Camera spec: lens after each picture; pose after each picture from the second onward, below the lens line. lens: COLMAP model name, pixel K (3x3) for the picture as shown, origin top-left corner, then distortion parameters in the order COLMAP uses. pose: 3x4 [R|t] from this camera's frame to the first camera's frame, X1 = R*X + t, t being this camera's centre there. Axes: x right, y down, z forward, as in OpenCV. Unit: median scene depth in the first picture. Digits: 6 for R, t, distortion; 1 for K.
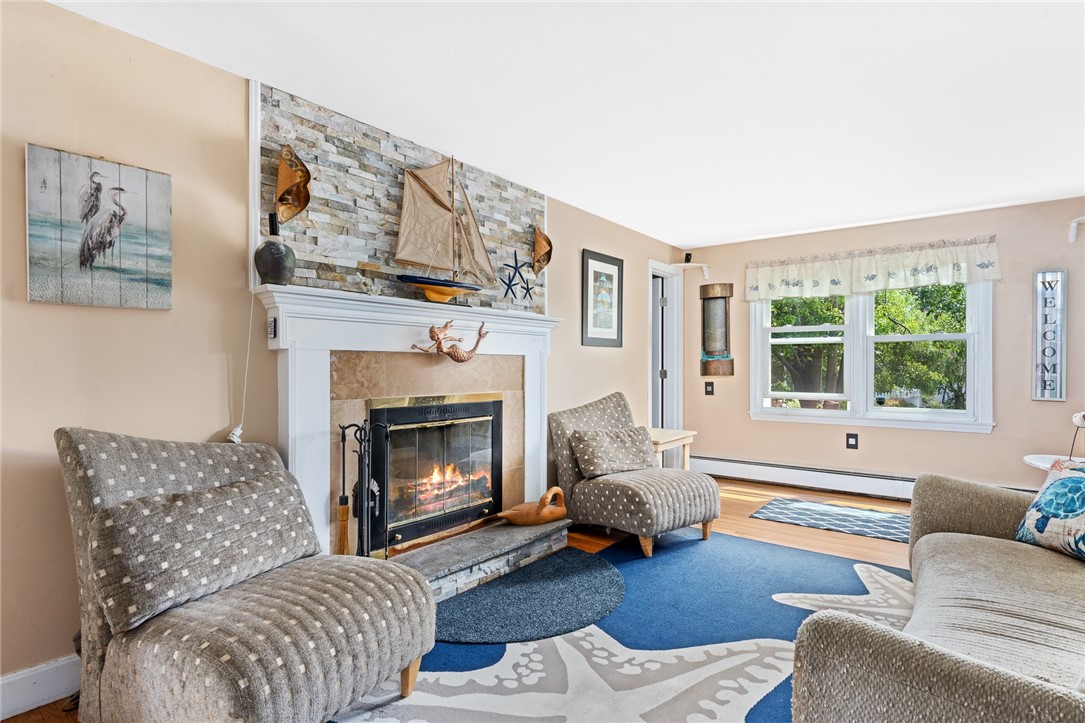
lens RADIAL K [[563.9, 0, 542.9], [0, 563.9, 366.1], [0, 0, 1]] dist [0.000556, -0.000130]
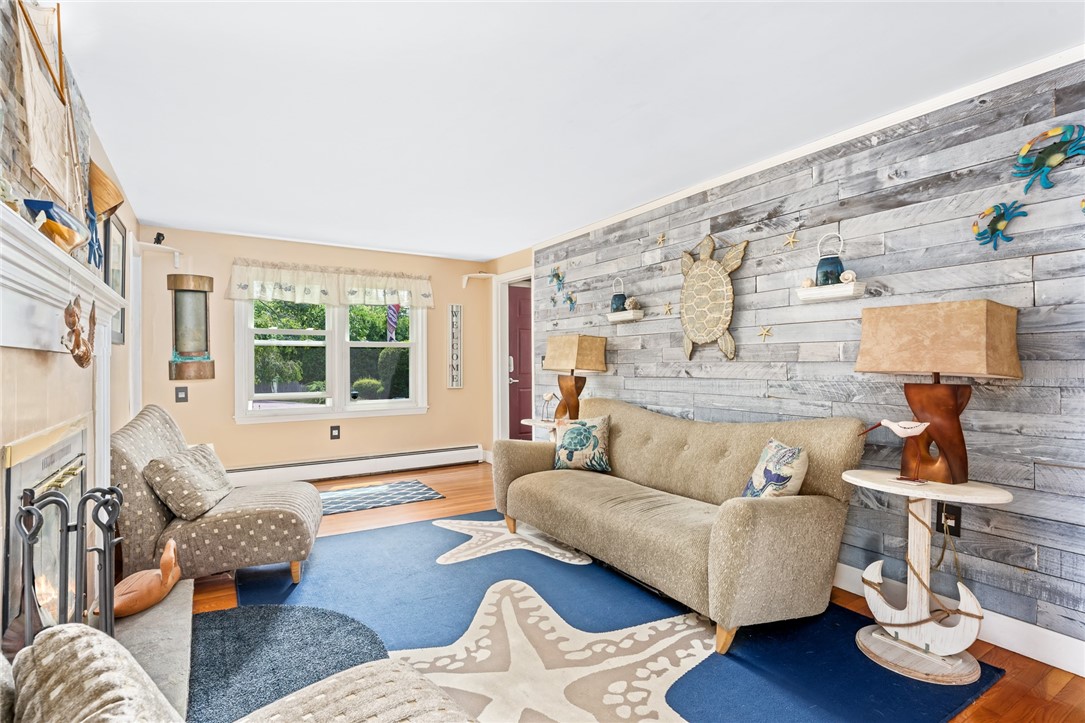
lens RADIAL K [[529.2, 0, 542.2], [0, 529.2, 361.8], [0, 0, 1]] dist [0.004723, 0.000046]
pose [[0.339260, 0.000169, 0.940693, -0.348803], [0.006104, 0.999979, -0.002382, -0.006189], [-0.940673, 0.006550, 0.339252, 0.254771]]
